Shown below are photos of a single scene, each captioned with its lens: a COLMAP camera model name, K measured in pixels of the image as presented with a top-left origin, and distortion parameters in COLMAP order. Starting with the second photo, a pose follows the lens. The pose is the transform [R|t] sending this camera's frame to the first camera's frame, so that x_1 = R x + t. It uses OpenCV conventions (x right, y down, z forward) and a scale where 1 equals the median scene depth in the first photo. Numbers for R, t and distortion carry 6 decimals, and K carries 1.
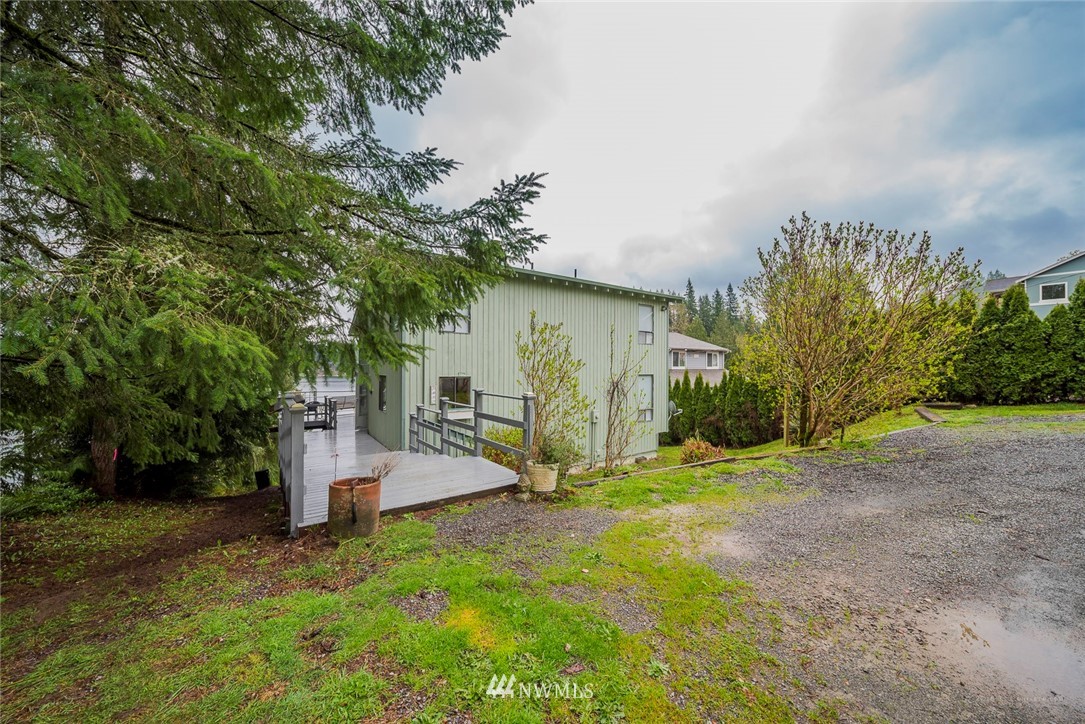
lens RADIAL K [[386.1, 0, 540.4], [0, 386.1, 362.0], [0, 0, 1]] dist [0.000440, 0.000032]
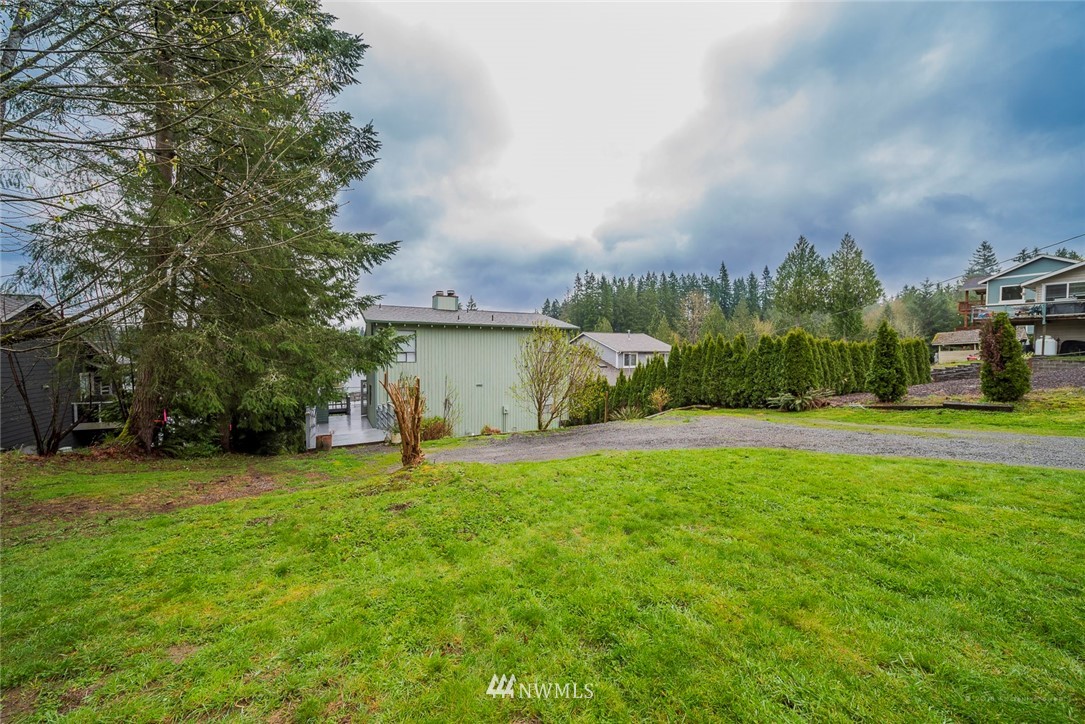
lens RADIAL K [[386.1, 0, 540.4], [0, 386.1, 362.0], [0, 0, 1]] dist [0.000440, 0.000032]
pose [[0.995376, 0.003616, -0.095989, 0.371542], [0.000608, 0.999034, 0.043939, -0.103947], [0.096056, -0.043794, 0.994412, -0.461204]]
